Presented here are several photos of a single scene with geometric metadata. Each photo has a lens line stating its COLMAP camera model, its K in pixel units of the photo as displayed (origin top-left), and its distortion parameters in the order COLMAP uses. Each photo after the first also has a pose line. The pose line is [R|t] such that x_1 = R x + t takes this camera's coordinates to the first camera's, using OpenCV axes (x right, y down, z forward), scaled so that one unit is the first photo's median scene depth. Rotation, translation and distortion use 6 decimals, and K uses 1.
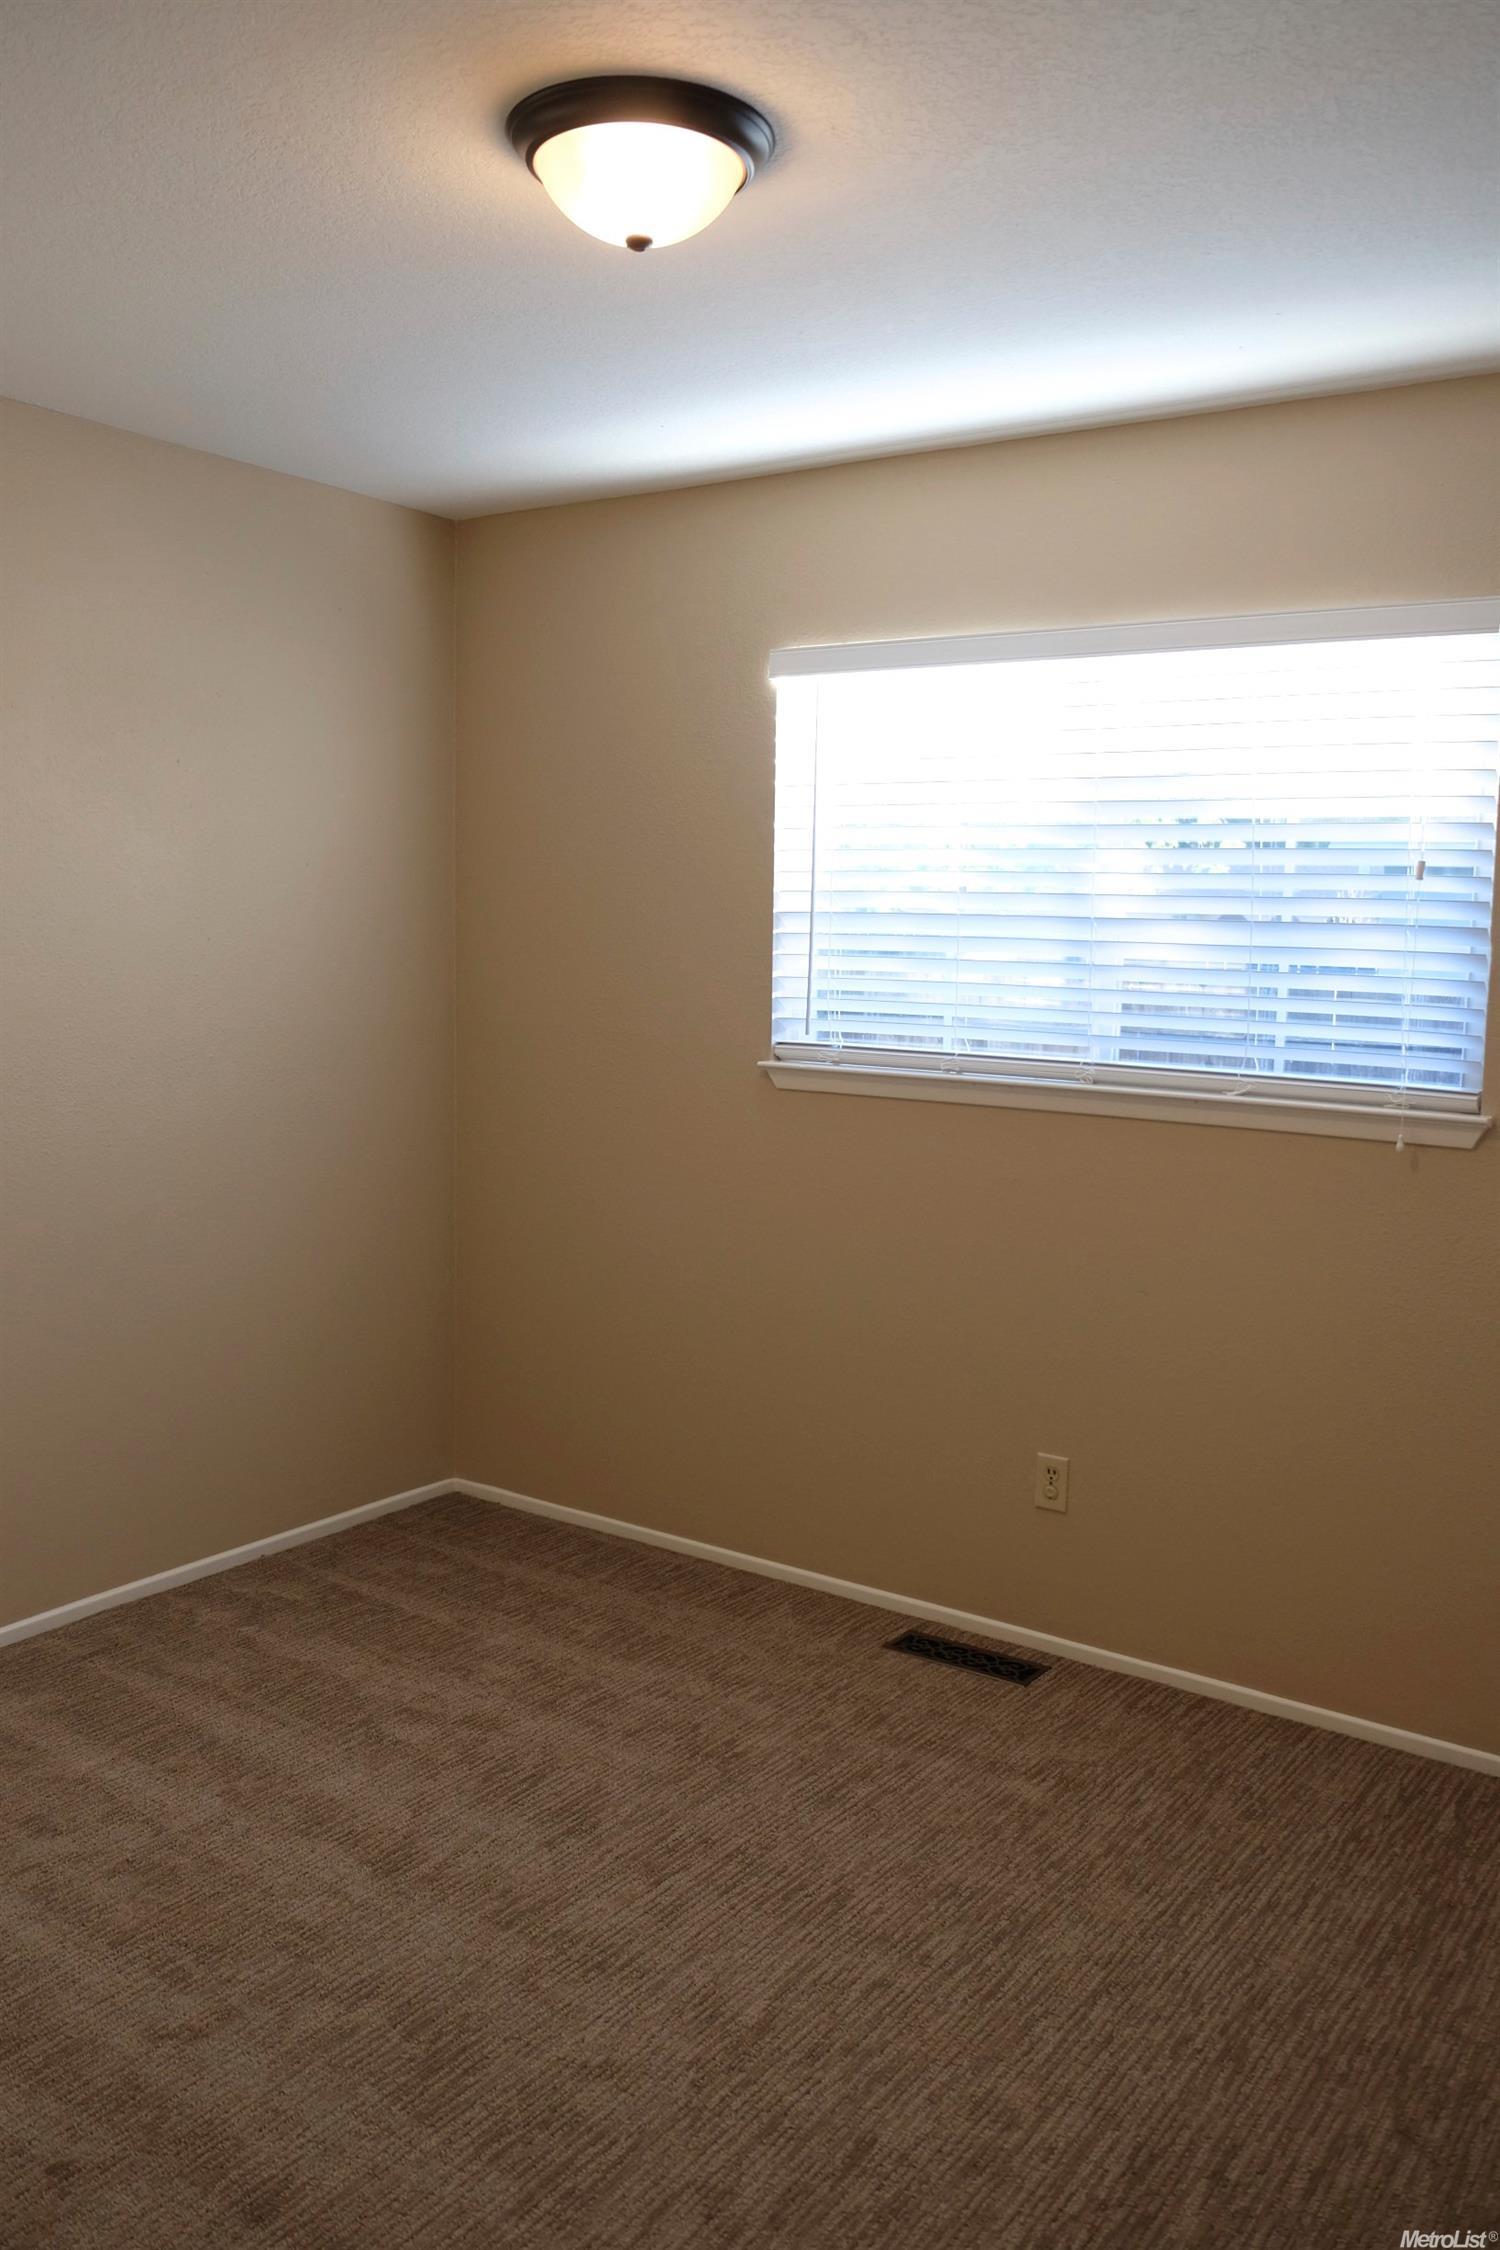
lens RADIAL K [[1794.3, 0, 746.4], [0, 1794.3, 1091.6], [0, 0, 1]] dist [-0.041463, 0.016677]
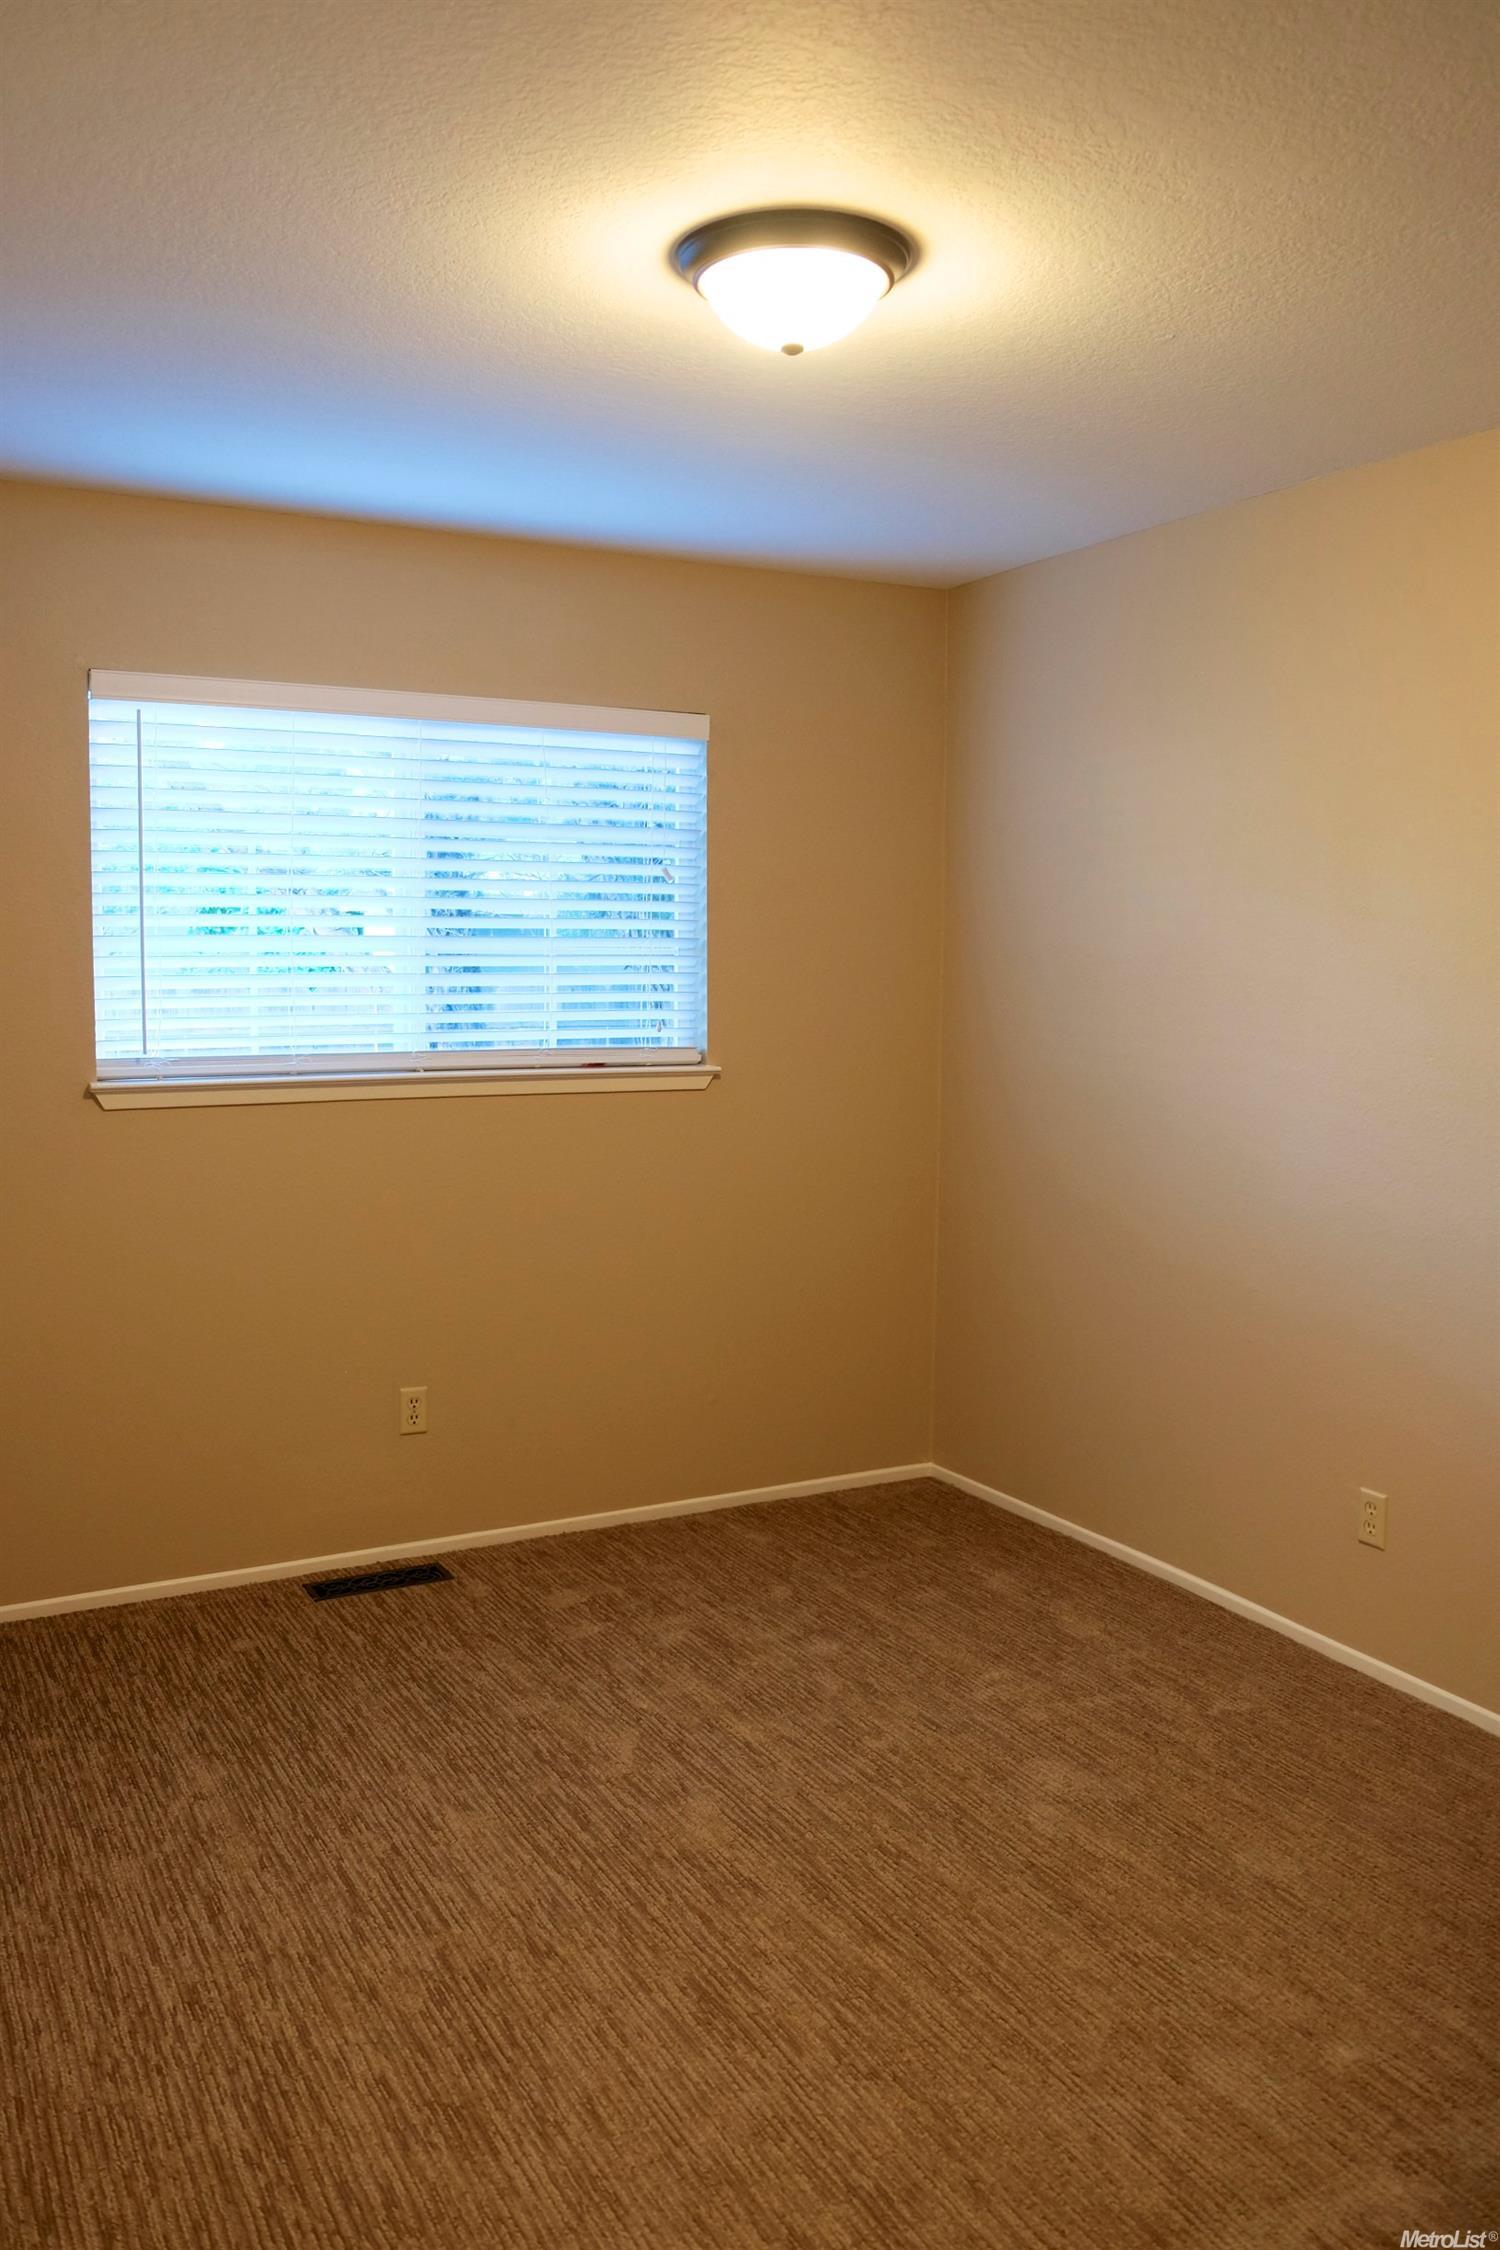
lens RADIAL K [[1794.3, 0, 746.4], [0, 1794.3, 1091.6], [0, 0, 1]] dist [-0.041463, 0.016677]
pose [[0.462188, -0.097764, 0.881376, -0.753215], [0.084374, 0.994243, 0.066038, -0.051298], [-0.882759, 0.043843, 0.467776, 0.239823]]
